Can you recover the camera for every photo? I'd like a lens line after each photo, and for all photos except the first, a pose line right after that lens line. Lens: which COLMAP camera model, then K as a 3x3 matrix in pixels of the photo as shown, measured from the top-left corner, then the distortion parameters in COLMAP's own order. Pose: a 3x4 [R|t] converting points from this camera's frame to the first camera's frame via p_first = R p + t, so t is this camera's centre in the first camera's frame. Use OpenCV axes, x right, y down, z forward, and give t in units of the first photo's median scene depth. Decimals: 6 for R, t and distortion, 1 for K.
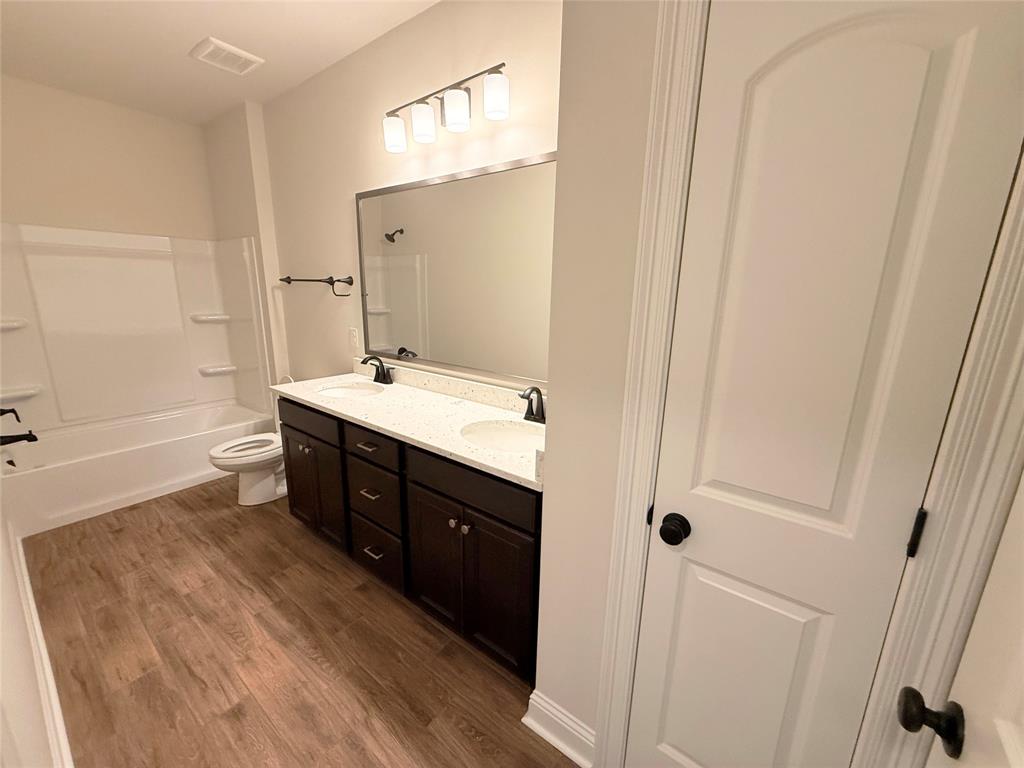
lens RADIAL K [[408.1, 0, 512.0], [0, 408.1, 384.0], [0, 0, 1]] dist [0.001159, 0.000063]
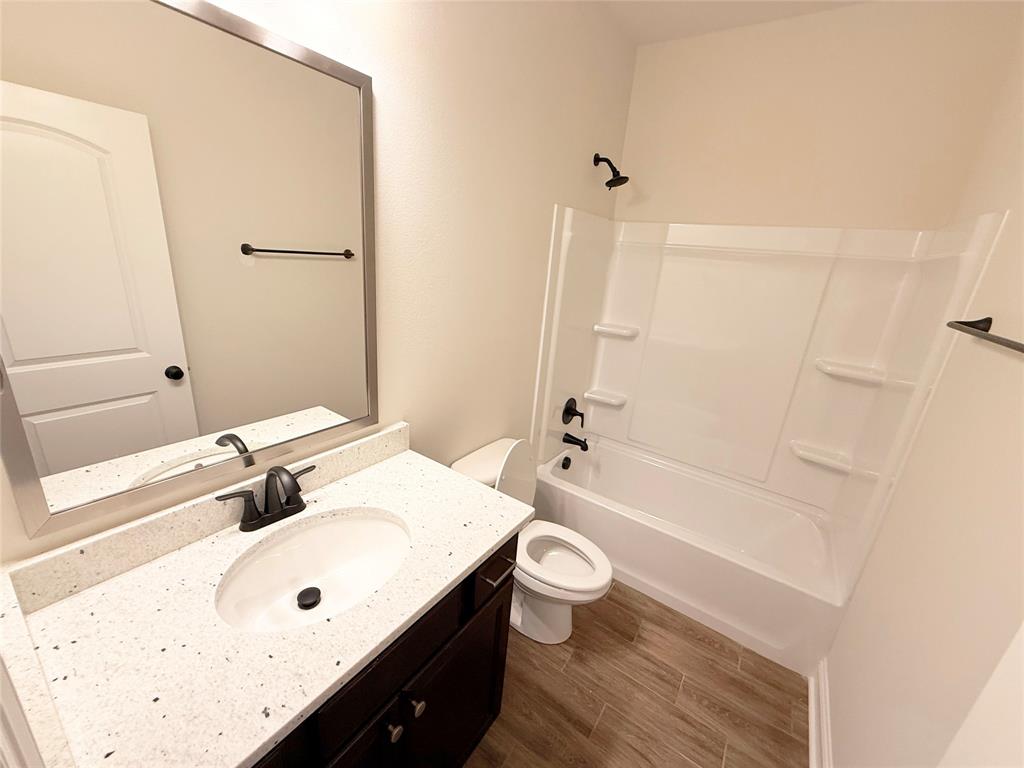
lens RADIAL K [[408.1, 0, 512.0], [0, 408.1, 384.0], [0, 0, 1]] dist [0.001159, 0.000063]
pose [[0.040766, 0.287174, -0.957011, -0.341613], [-0.305748, 0.915447, 0.261678, -0.234302], [0.951239, 0.281937, 0.125122, 0.772673]]
